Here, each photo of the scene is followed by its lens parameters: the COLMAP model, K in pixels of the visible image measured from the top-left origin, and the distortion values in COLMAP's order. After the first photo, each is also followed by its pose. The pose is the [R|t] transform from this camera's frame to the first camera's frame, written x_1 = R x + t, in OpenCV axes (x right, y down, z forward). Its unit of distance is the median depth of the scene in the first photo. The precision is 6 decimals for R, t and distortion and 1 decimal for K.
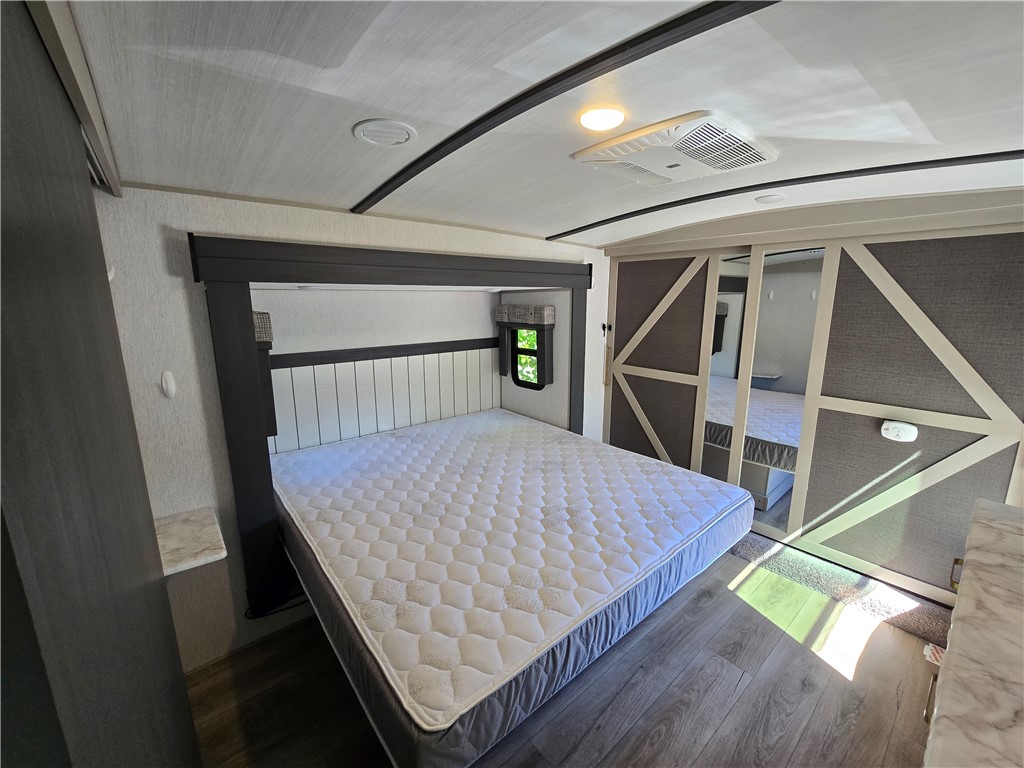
lens RADIAL K [[418.7, 0, 511.2], [0, 418.7, 382.2], [0, 0, 1]] dist [-0.005747, 0.001882]
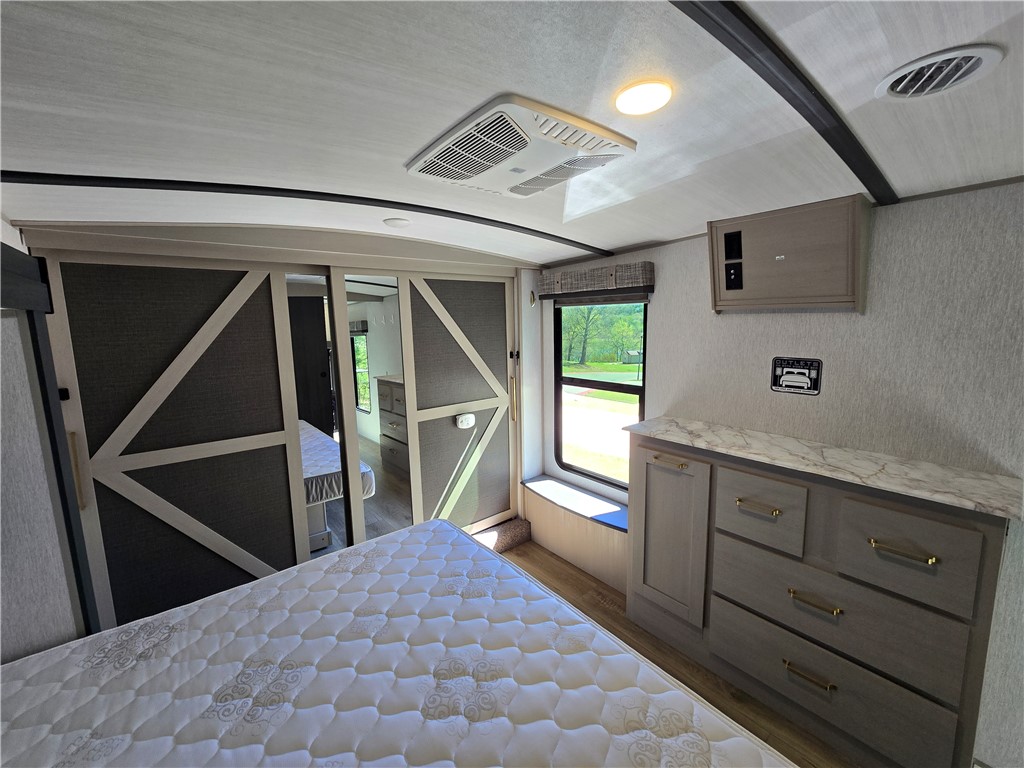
lens RADIAL K [[418.7, 0, 509.5], [0, 418.7, 380.4], [0, 0, 1]] dist [-0.005747, 0.001882]
pose [[0.014059, -0.138836, 0.990216, -0.382175], [0.217680, 0.966986, 0.132489, -0.156050], [-0.975919, 0.213687, 0.043817, 0.773269]]
